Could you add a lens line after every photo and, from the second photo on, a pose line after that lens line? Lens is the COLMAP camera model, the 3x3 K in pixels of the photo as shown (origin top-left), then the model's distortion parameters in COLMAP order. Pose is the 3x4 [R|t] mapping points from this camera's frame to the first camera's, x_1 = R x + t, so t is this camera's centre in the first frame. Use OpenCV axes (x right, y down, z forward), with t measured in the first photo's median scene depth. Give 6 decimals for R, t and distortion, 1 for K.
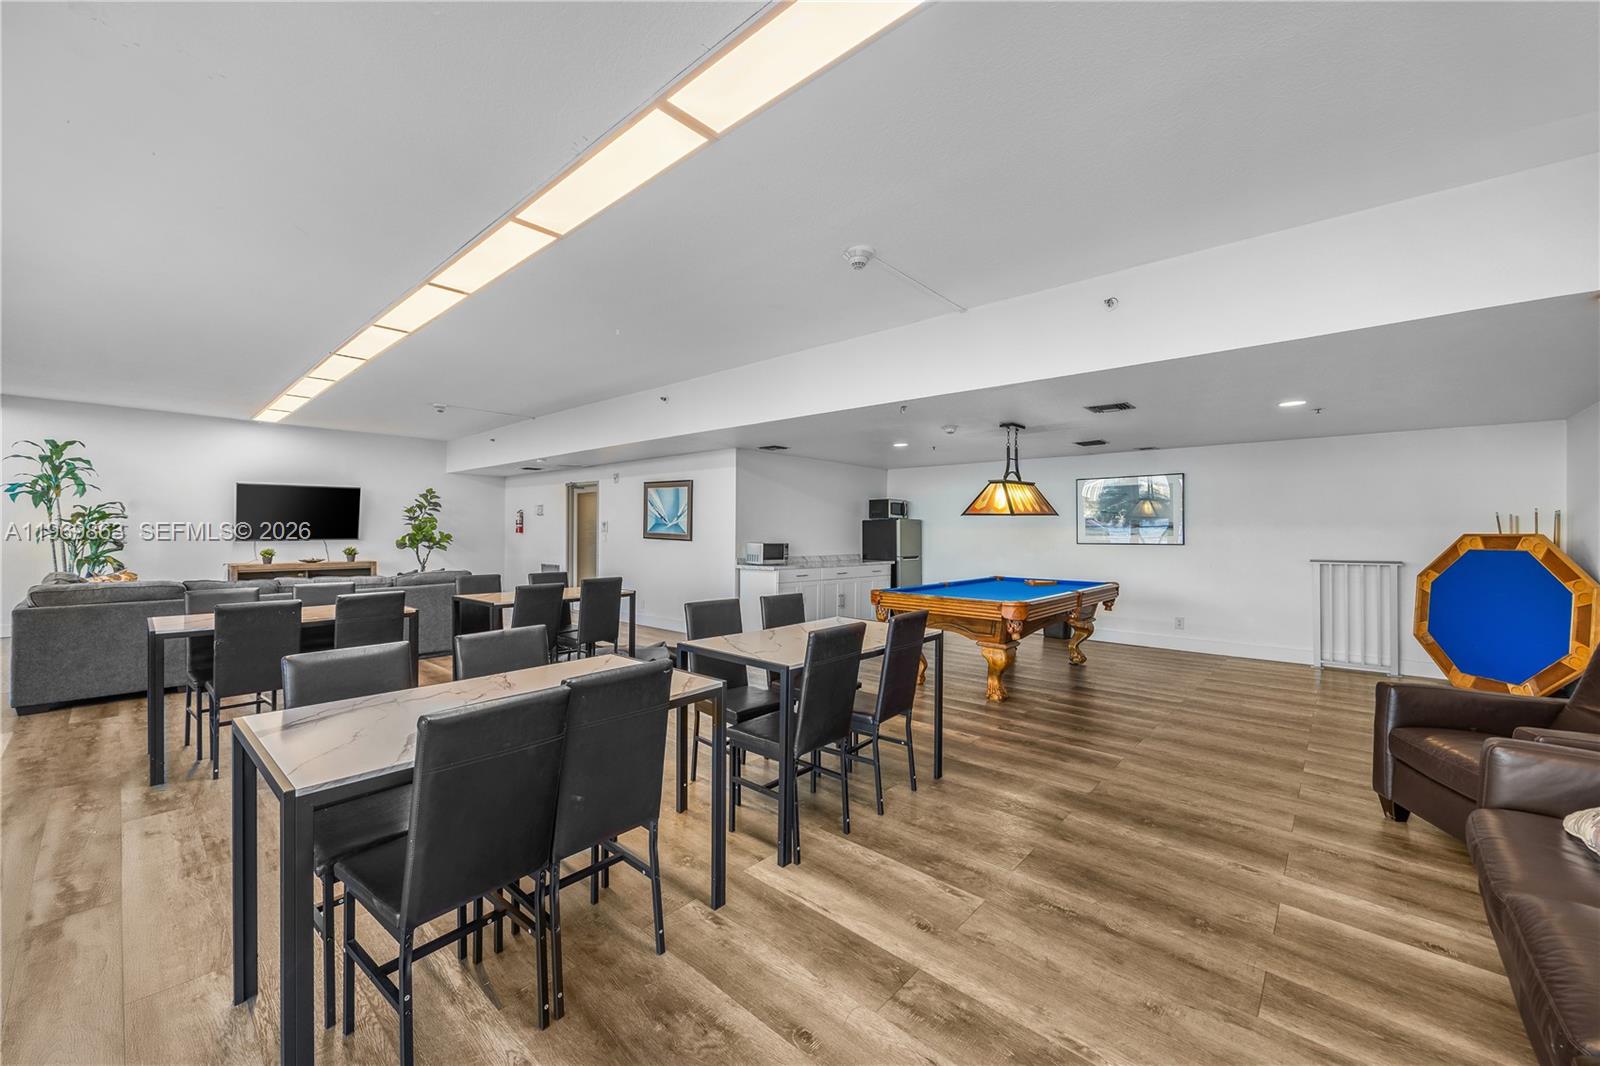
lens RADIAL K [[619.9, 0, 802.0], [0, 619.9, 529.4], [0, 0, 1]] dist [-0.000226, 0.000039]
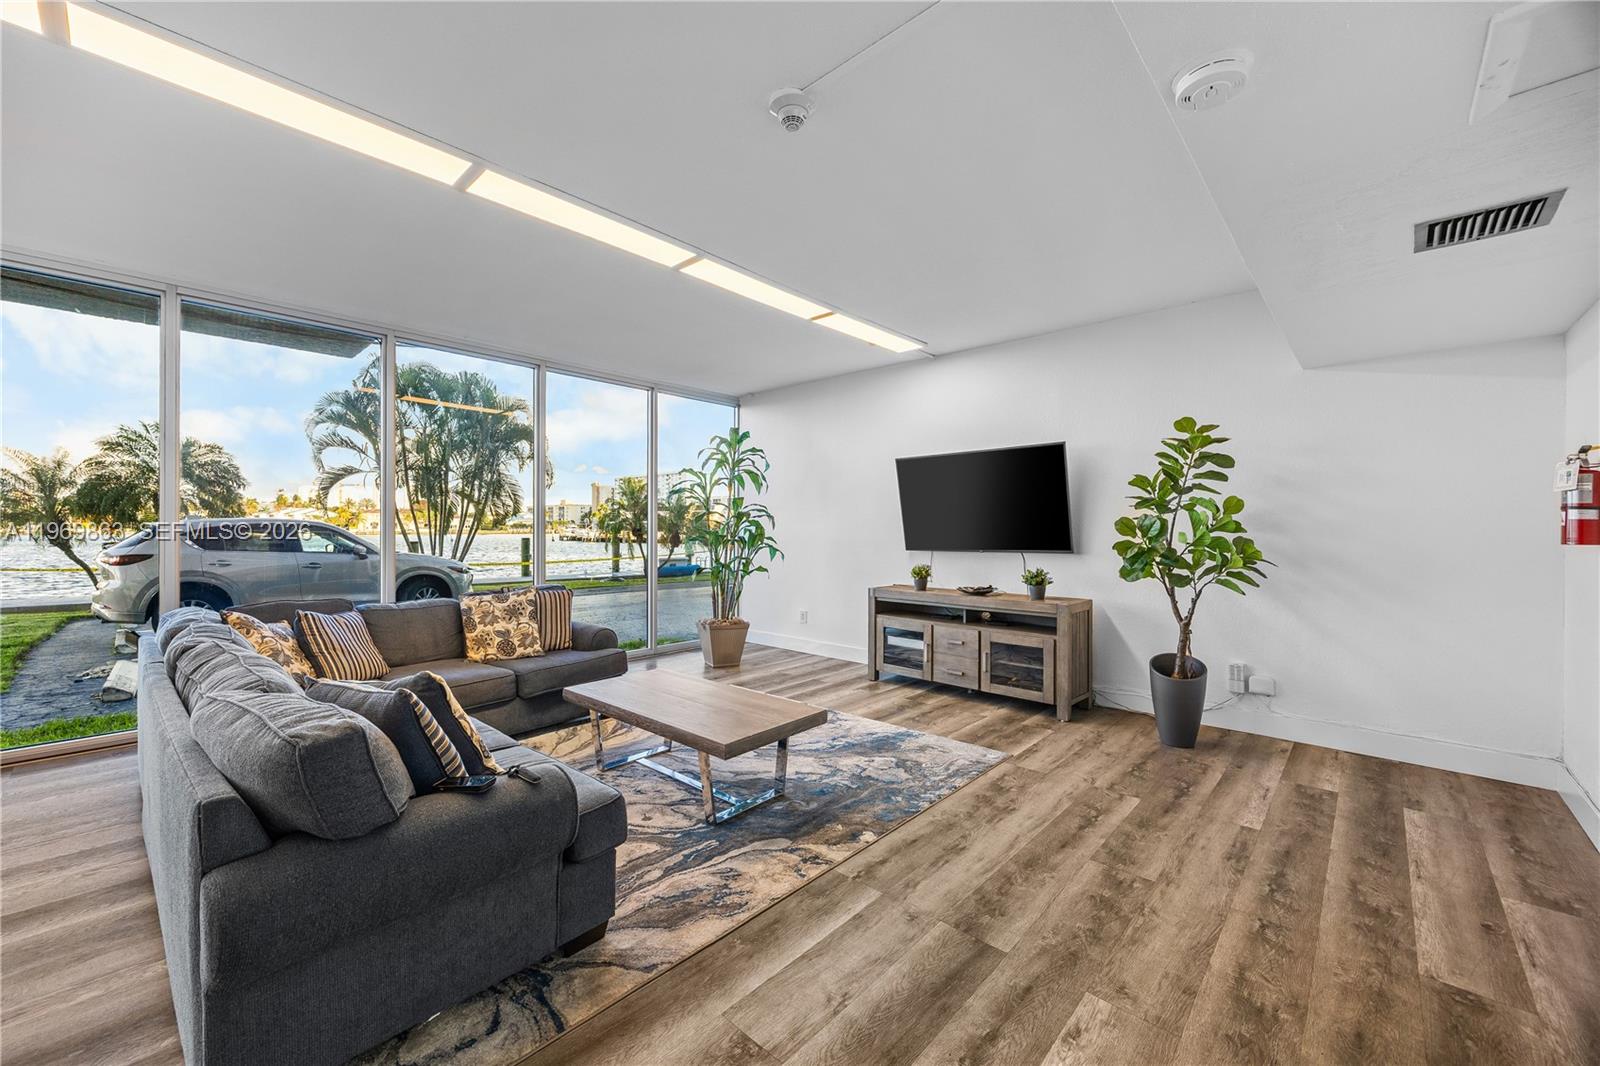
lens RADIAL K [[619.9, 0, 774.5], [0, 619.9, 535.1], [0, 0, 1]] dist [-0.000226, 0.000039]
pose [[-0.056247, 0.008757, -0.998378, -0.265011], [0.002511, 0.999960, 0.008630, -0.002176], [0.998414, -0.002022, -0.056267, 0.894517]]
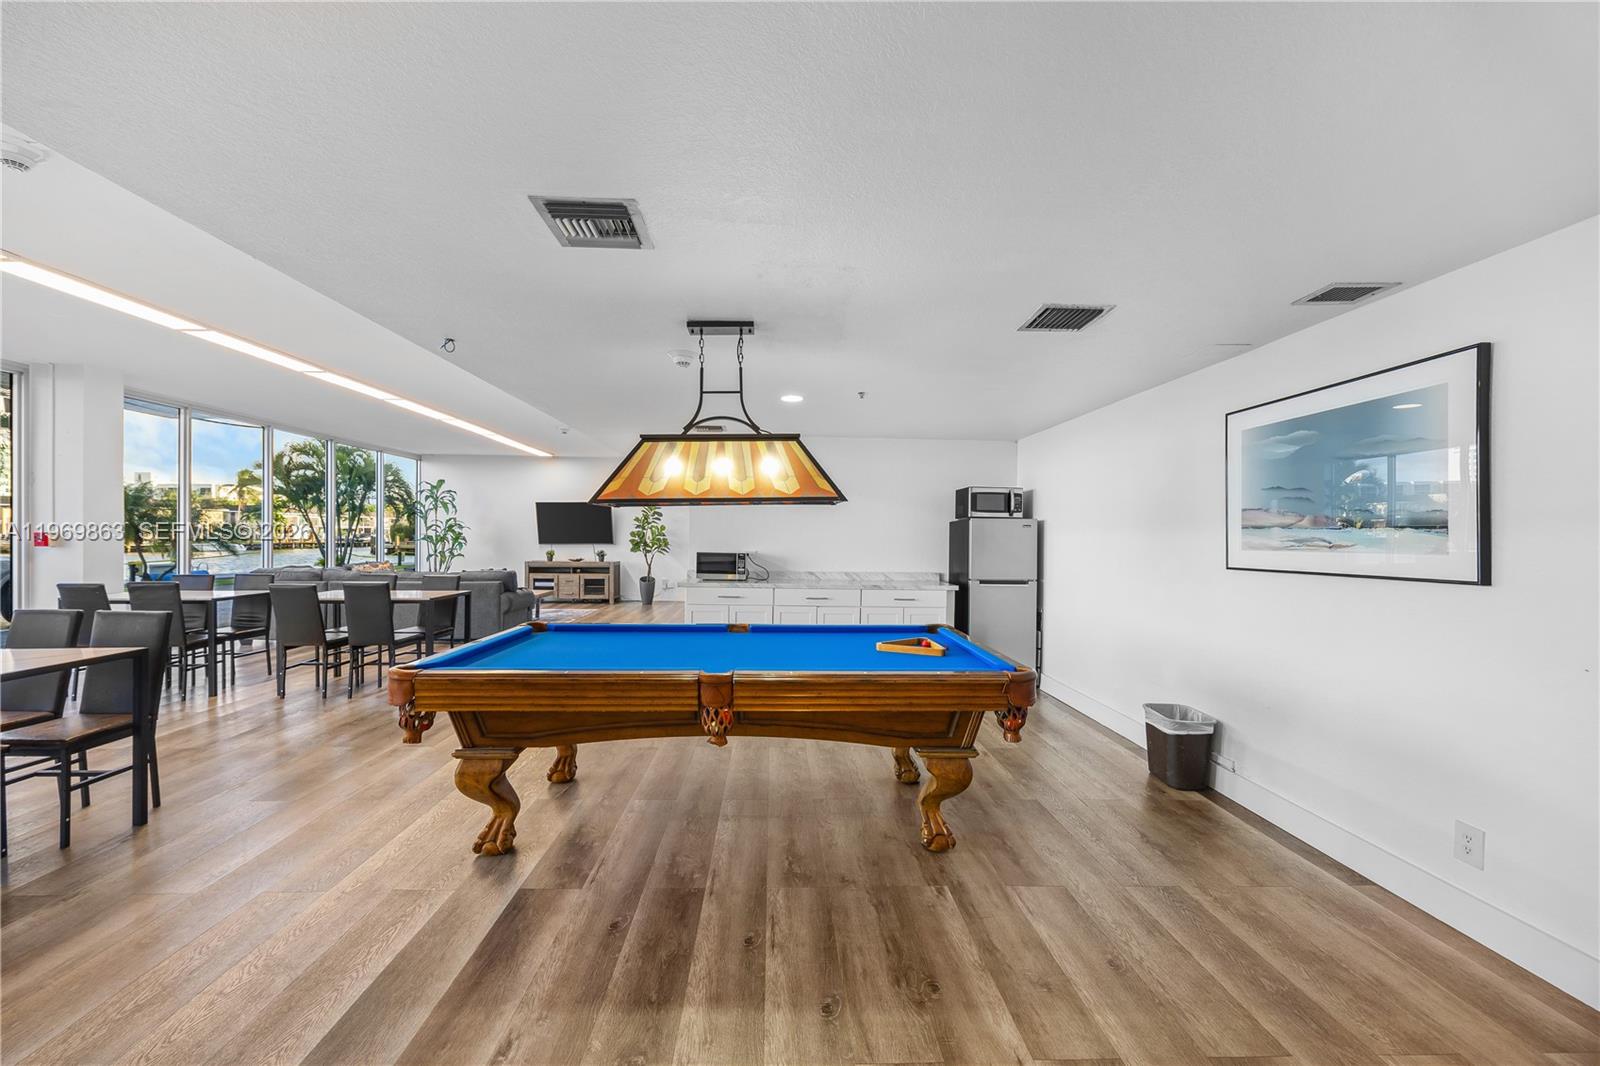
lens RADIAL K [[619.9, 0, 791.8], [0, 619.9, 540.0], [0, 0, 1]] dist [-0.000226, 0.000039]
pose [[0.698787, 0.005444, -0.715309, 0.466559], [-0.005355, 0.999983, 0.002380, 0.003844], [0.715310, 0.002167, 0.698804, 0.436024]]
